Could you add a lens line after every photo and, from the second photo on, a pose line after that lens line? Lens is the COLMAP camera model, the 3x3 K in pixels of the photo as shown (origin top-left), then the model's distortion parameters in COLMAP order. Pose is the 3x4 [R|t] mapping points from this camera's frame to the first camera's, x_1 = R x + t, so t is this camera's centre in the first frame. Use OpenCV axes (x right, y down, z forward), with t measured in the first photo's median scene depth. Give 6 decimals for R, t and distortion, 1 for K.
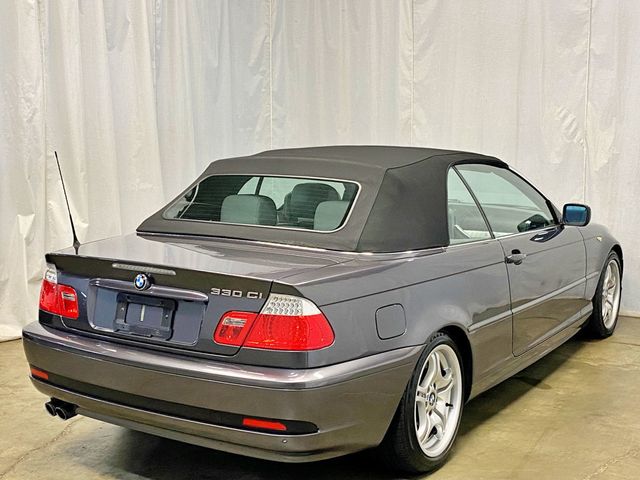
lens RADIAL K [[862.8, 0, 320.0], [0, 862.8, 240.0], [0, 0, 1]] dist [0.247078, -0.765959]
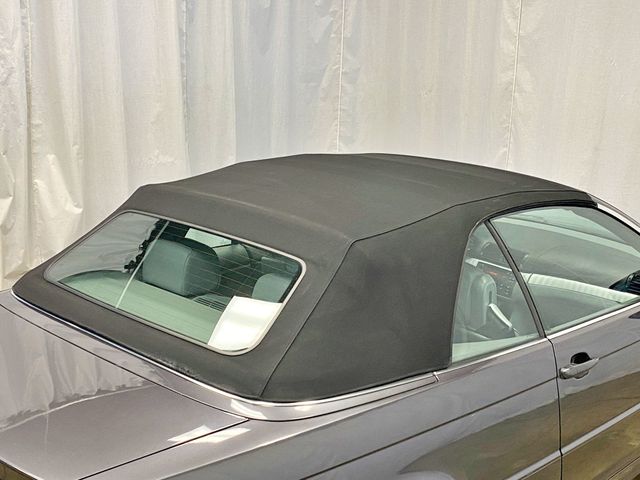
lens RADIAL K [[862.8, 0, 320.0], [0, 862.8, 240.0], [0, 0, 1]] dist [0.247078, -0.765959]
pose [[0.980157, 0.076558, -0.182844, 0.104361], [-0.056040, 0.991799, 0.114867, -0.095359], [0.190139, -0.102341, 0.976409, 0.237806]]
